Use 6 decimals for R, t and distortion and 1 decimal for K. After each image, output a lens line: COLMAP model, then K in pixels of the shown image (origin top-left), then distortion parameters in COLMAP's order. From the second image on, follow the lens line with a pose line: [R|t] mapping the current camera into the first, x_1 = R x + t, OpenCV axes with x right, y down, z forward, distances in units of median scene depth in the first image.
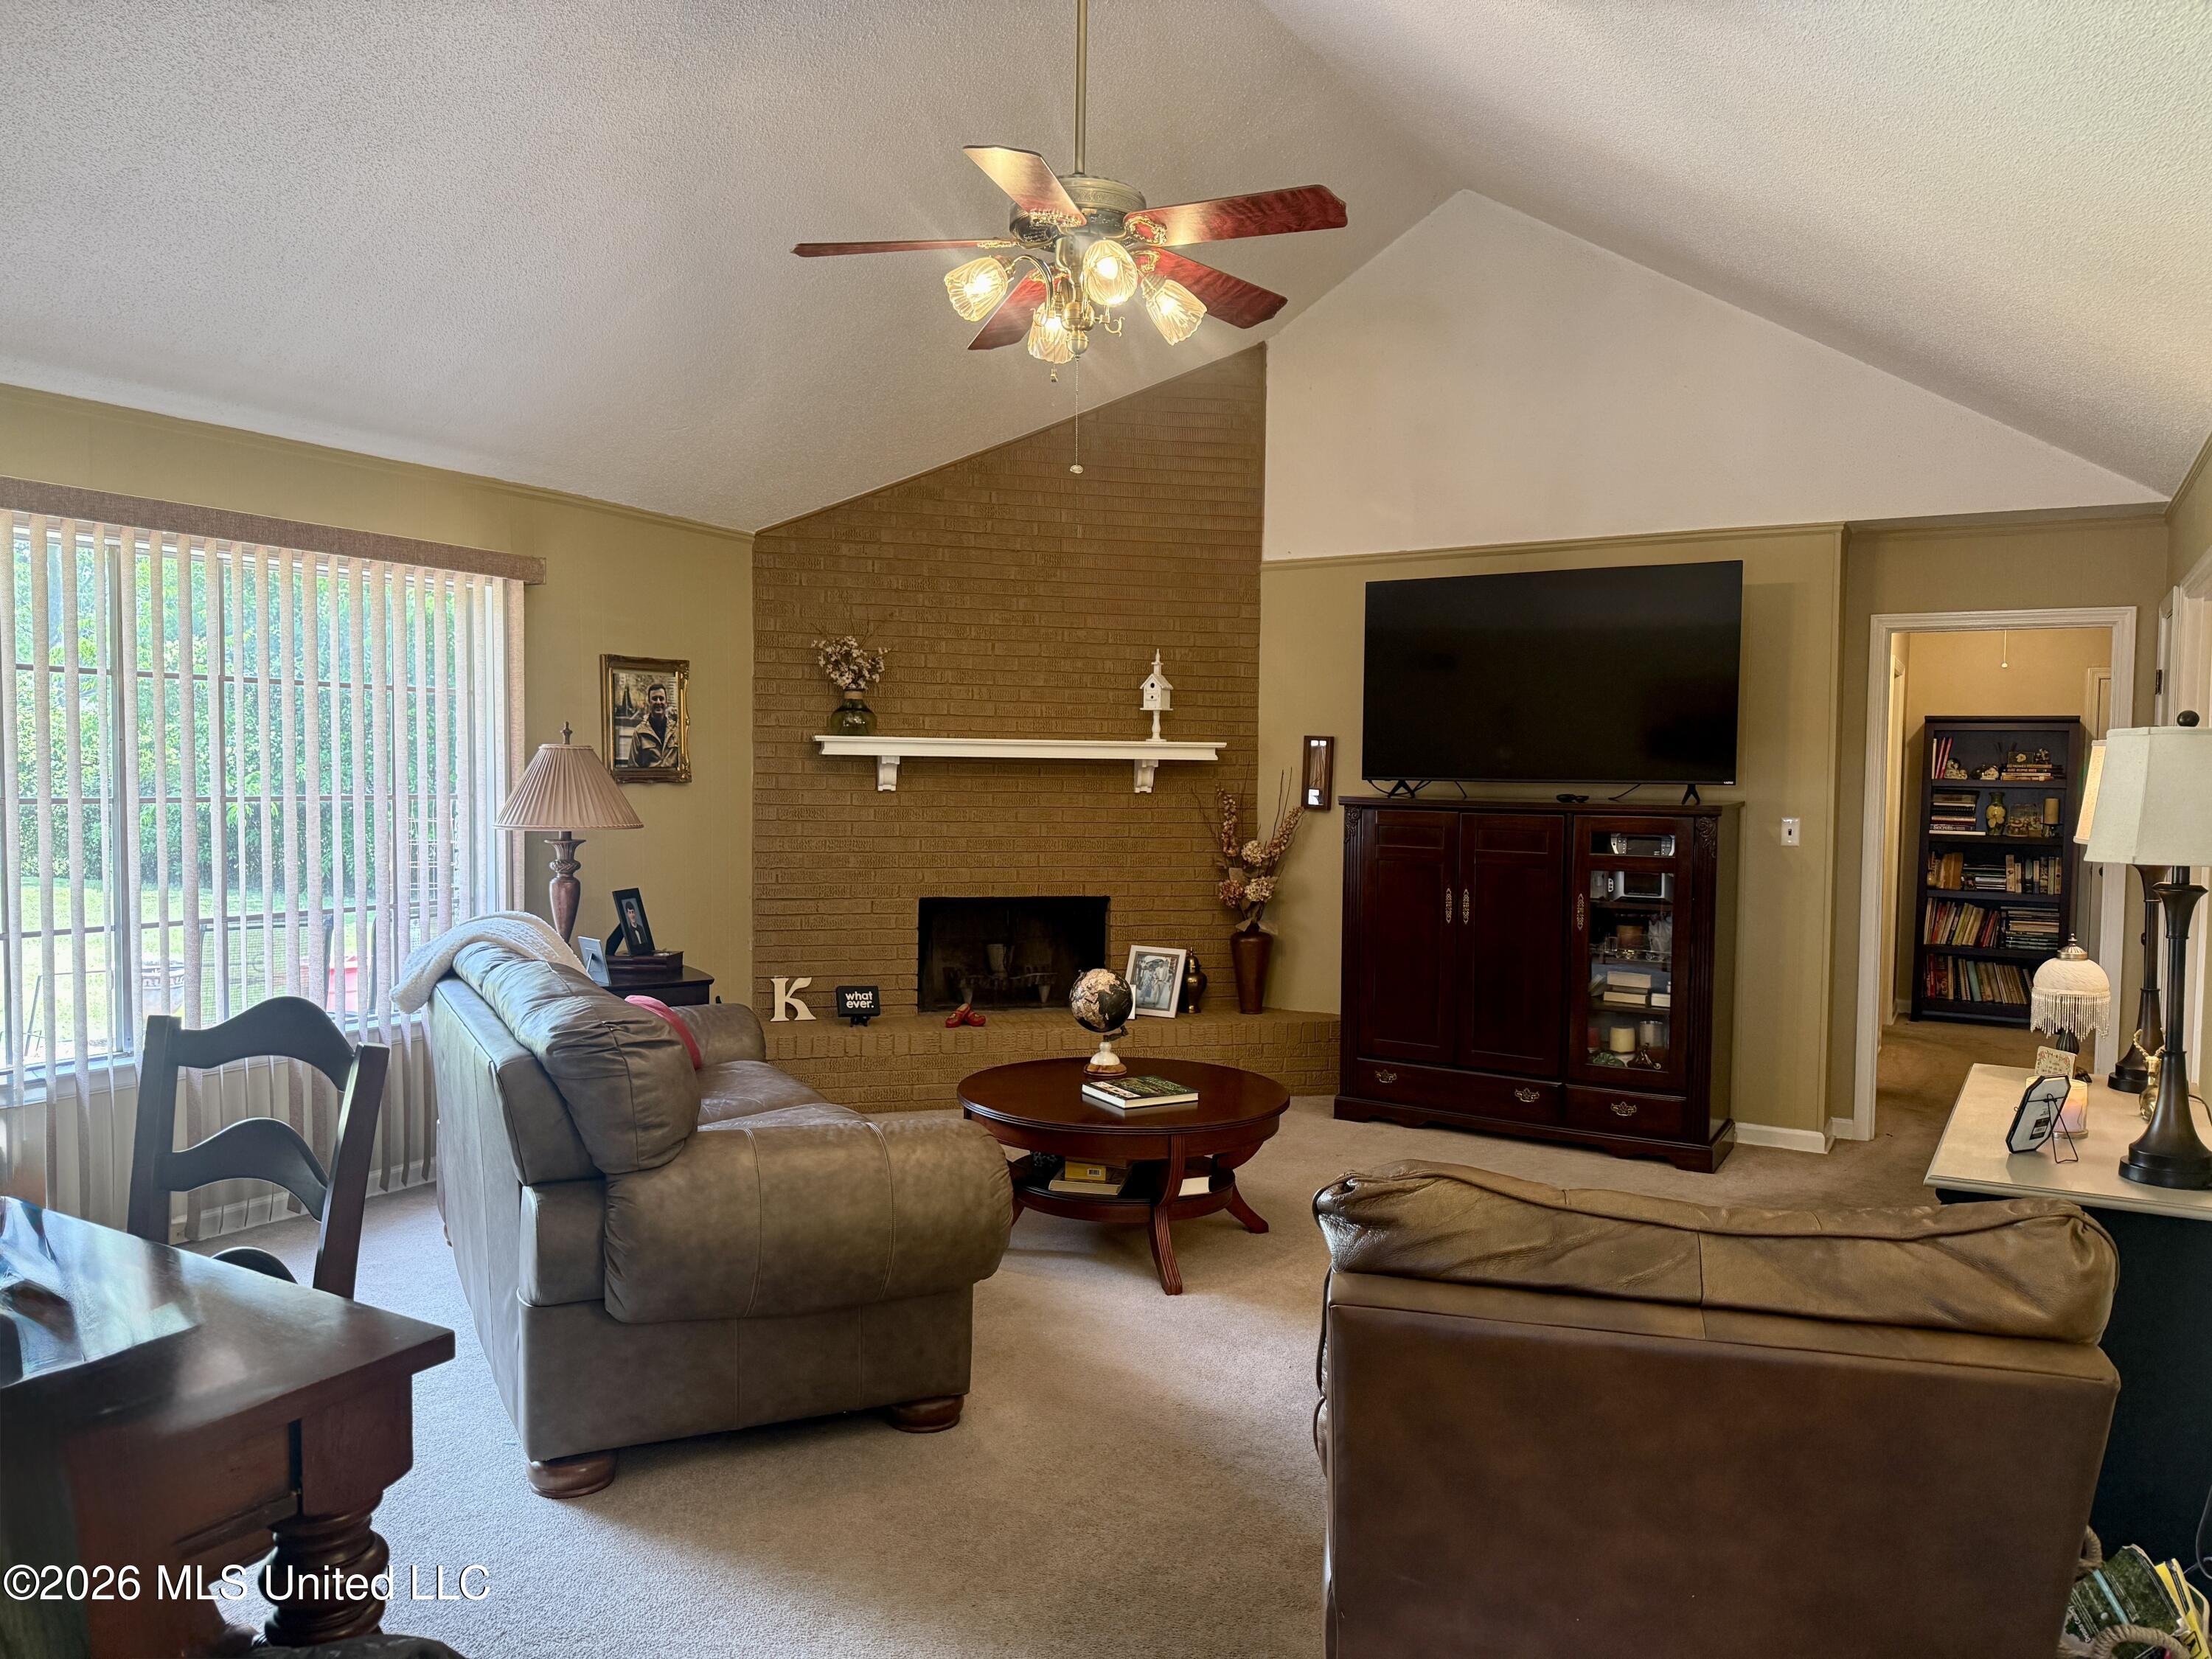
lens RADIAL K [[1543.1, 0, 1106.0], [0, 1543.1, 829.5], [0, 0, 1]] dist [0.151719, -0.256776]
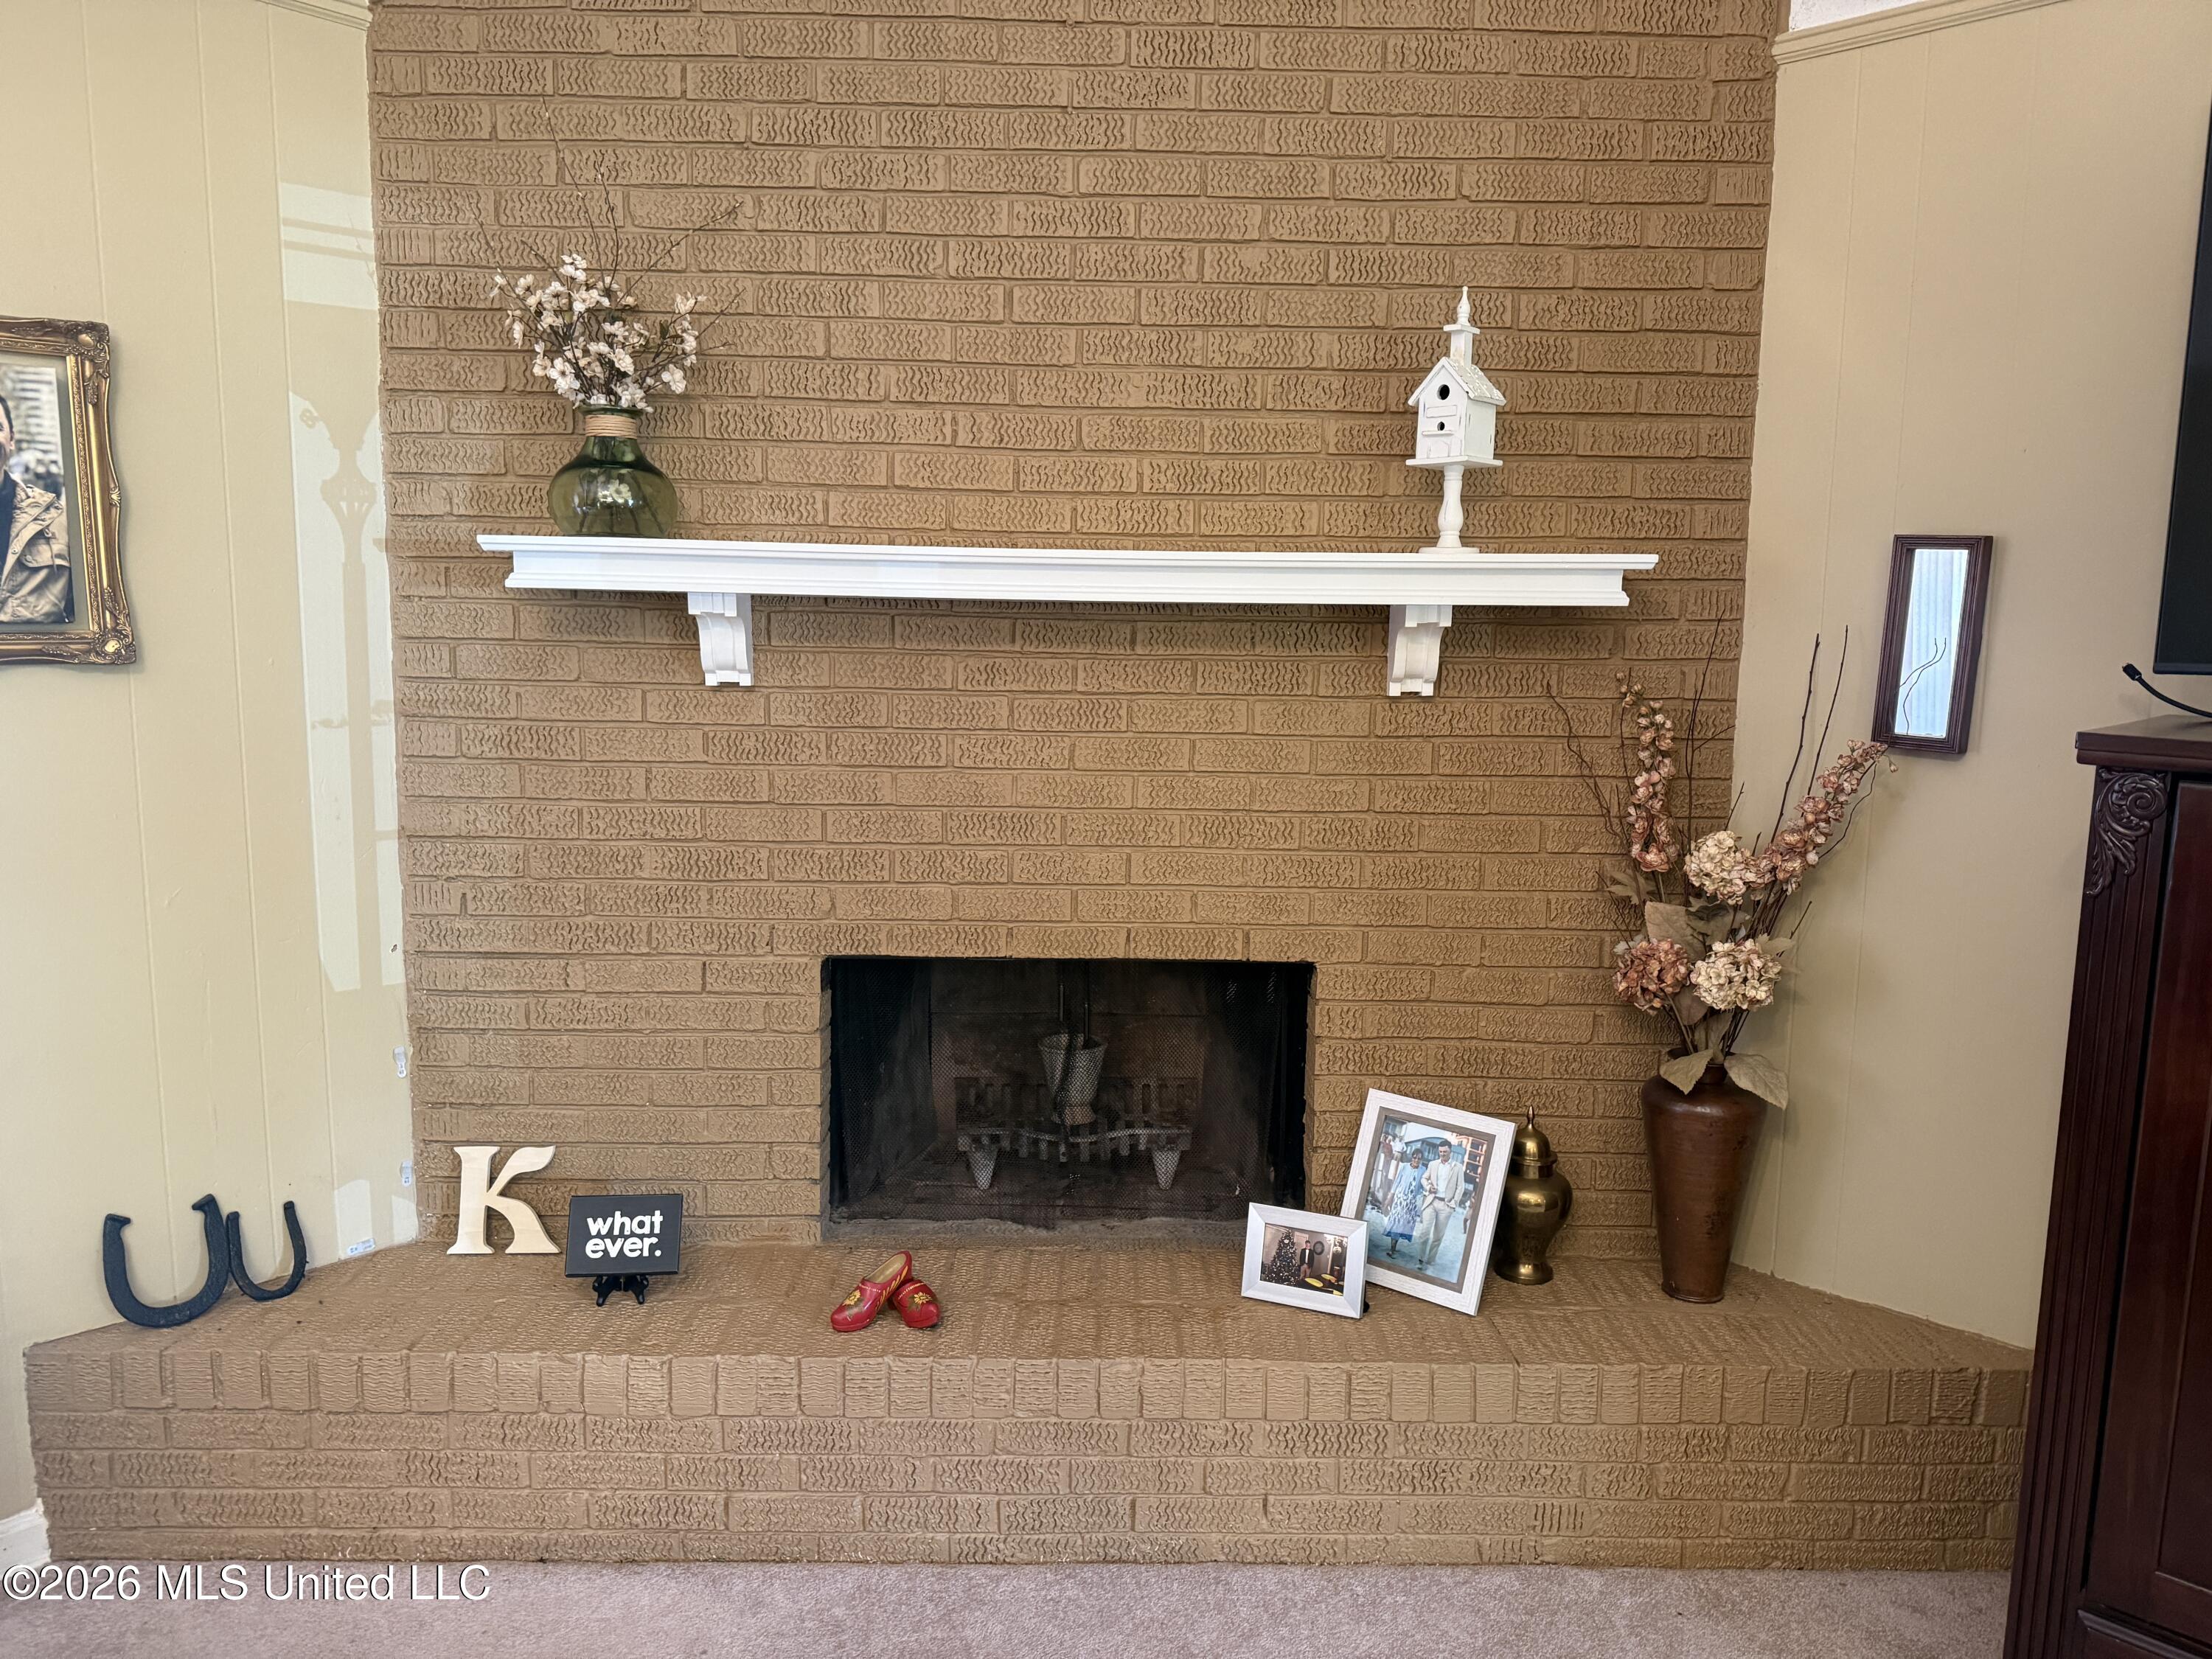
lens RADIAL K [[1543.1, 0, 1106.0], [0, 1543.1, 829.5], [0, 0, 1]] dist [0.151719, -0.256776]
pose [[0.973235, 0.033482, -0.227359, 0.039619], [-0.013005, 0.995769, 0.090972, -0.025296], [0.229443, -0.085580, 0.969552, 0.625736]]
